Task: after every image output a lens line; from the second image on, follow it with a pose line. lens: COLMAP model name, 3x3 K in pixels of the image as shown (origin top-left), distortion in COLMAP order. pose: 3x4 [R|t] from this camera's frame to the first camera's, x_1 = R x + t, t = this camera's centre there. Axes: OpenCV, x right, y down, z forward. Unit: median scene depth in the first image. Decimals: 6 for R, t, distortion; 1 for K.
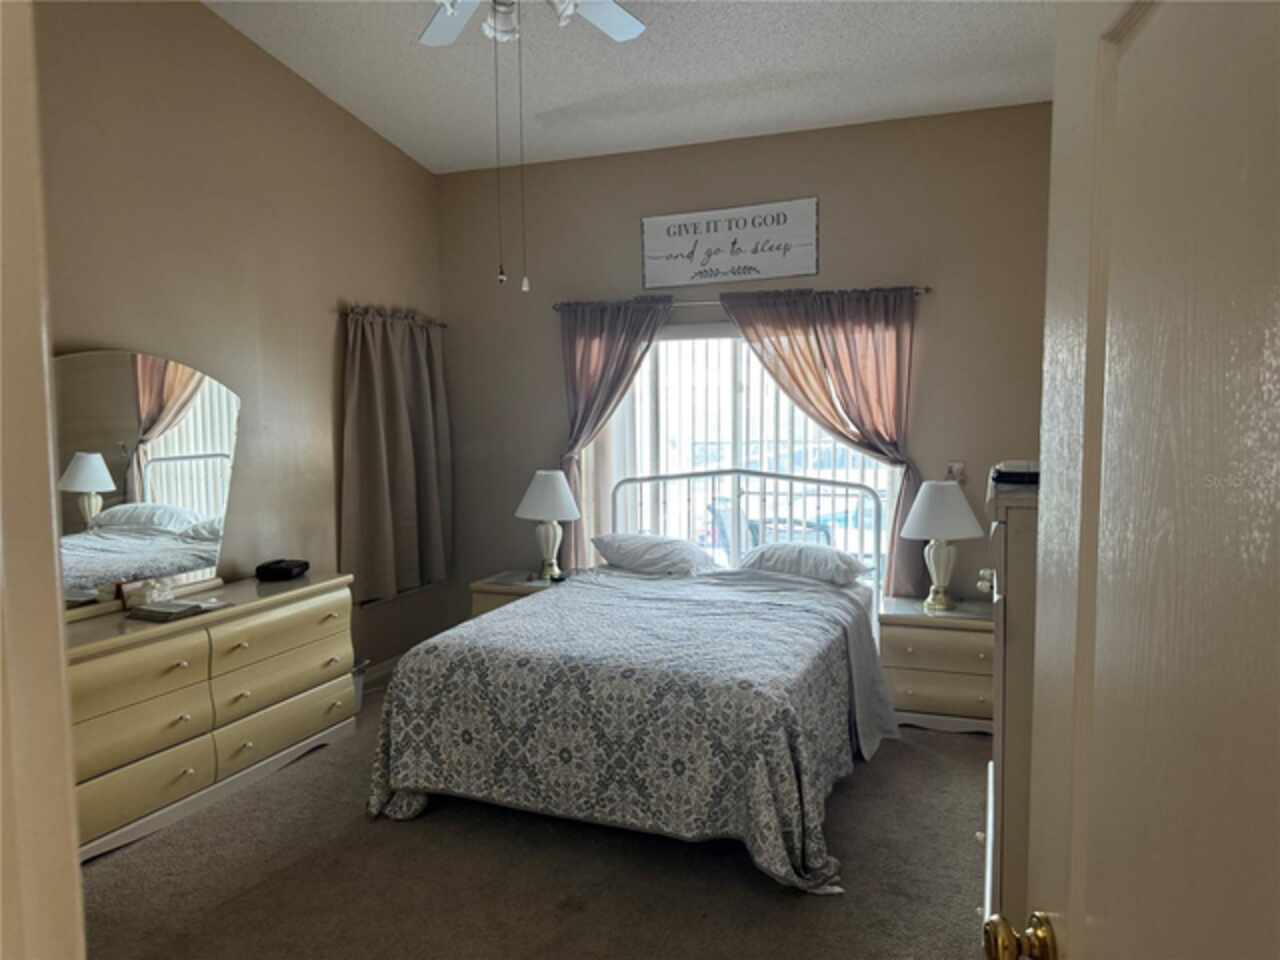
lens RADIAL K [[906.1, 0, 640.0], [0, 906.1, 480.0], [0, 0, 1]] dist [0.112134, -0.160507]
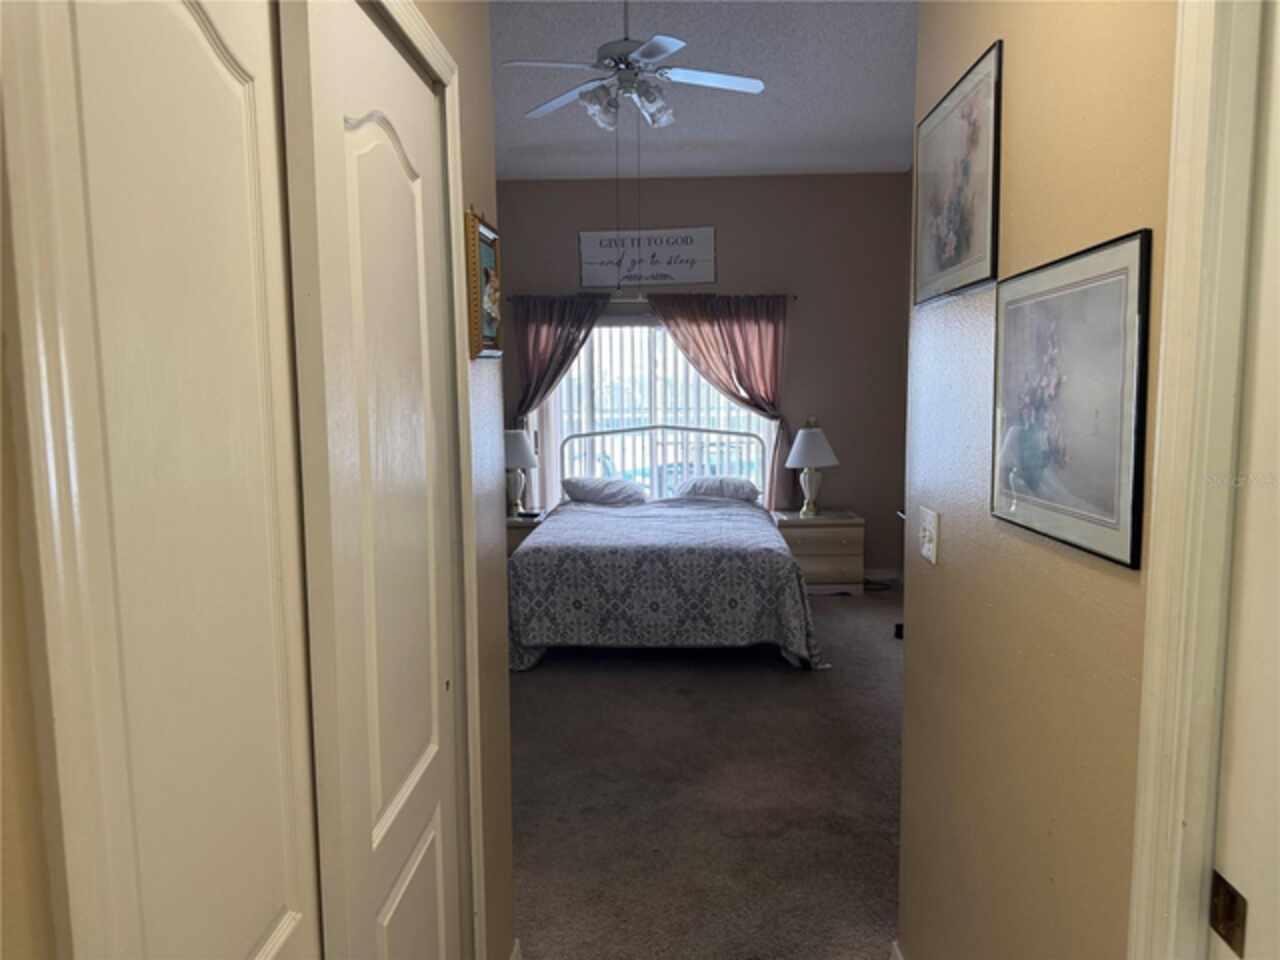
lens RADIAL K [[906.1, 0, 640.0], [0, 906.1, 480.0], [0, 0, 1]] dist [0.112134, -0.160507]
pose [[0.940168, -0.038503, 0.338530, -0.420198], [0.029713, 0.999074, 0.031110, 0.029303], [-0.339414, -0.019190, 0.940441, -0.283901]]
